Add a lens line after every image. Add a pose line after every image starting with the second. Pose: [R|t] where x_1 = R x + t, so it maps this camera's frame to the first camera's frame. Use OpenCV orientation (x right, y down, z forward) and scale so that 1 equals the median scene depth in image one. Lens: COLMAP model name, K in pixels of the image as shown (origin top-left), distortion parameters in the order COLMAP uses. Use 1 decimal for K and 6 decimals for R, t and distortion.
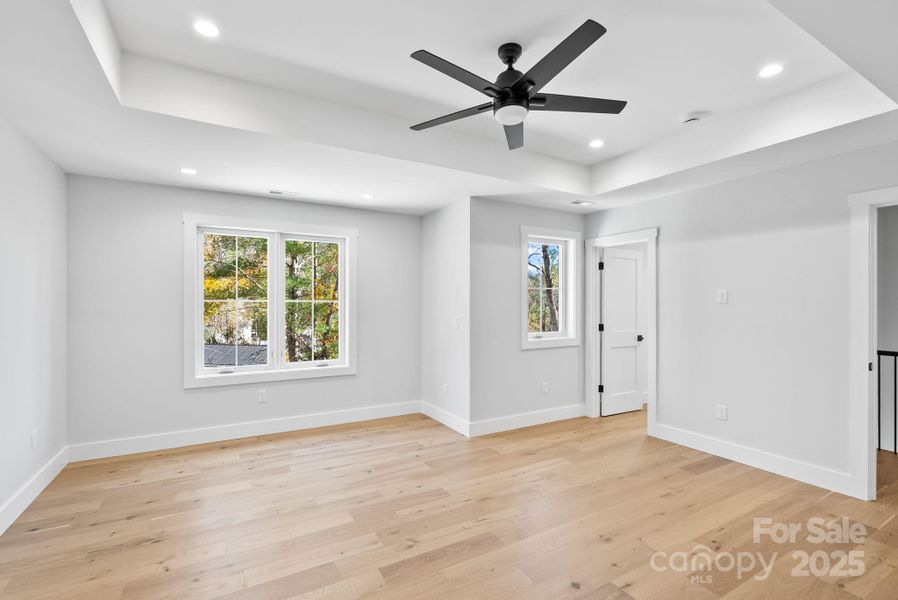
lens RADIAL K [[409.9, 0, 447.7], [0, 409.9, 302.6], [0, 0, 1]] dist [-0.002778, 0.000383]
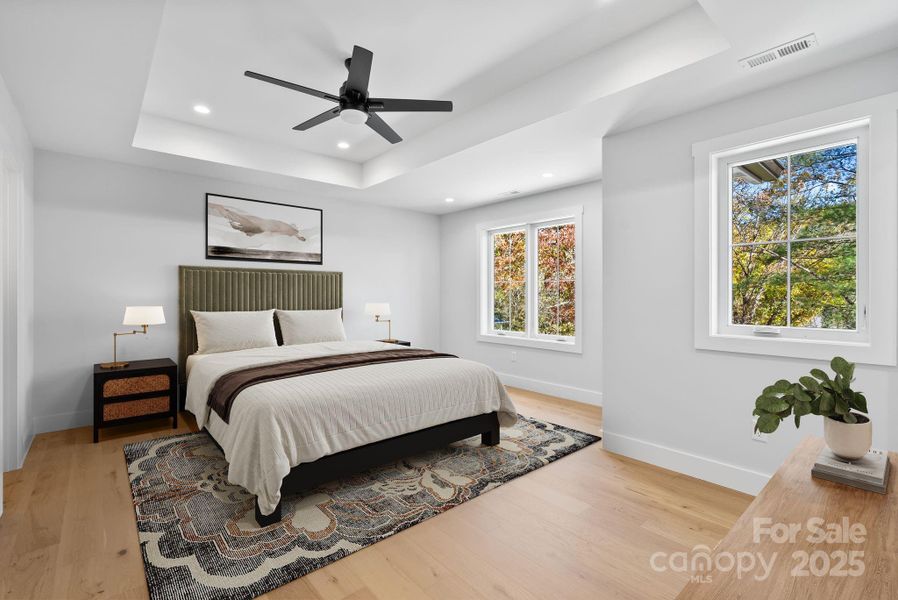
lens RADIAL K [[409.9, 0, 446.9], [0, 409.9, 297.2], [0, 0, 1]] dist [-0.002778, 0.000383]
pose [[0.181007, 0.009418, -0.983437, 0.750443], [0.013575, 0.999835, 0.012074, 0.026059], [0.983388, -0.015535, 0.180850, 0.561615]]
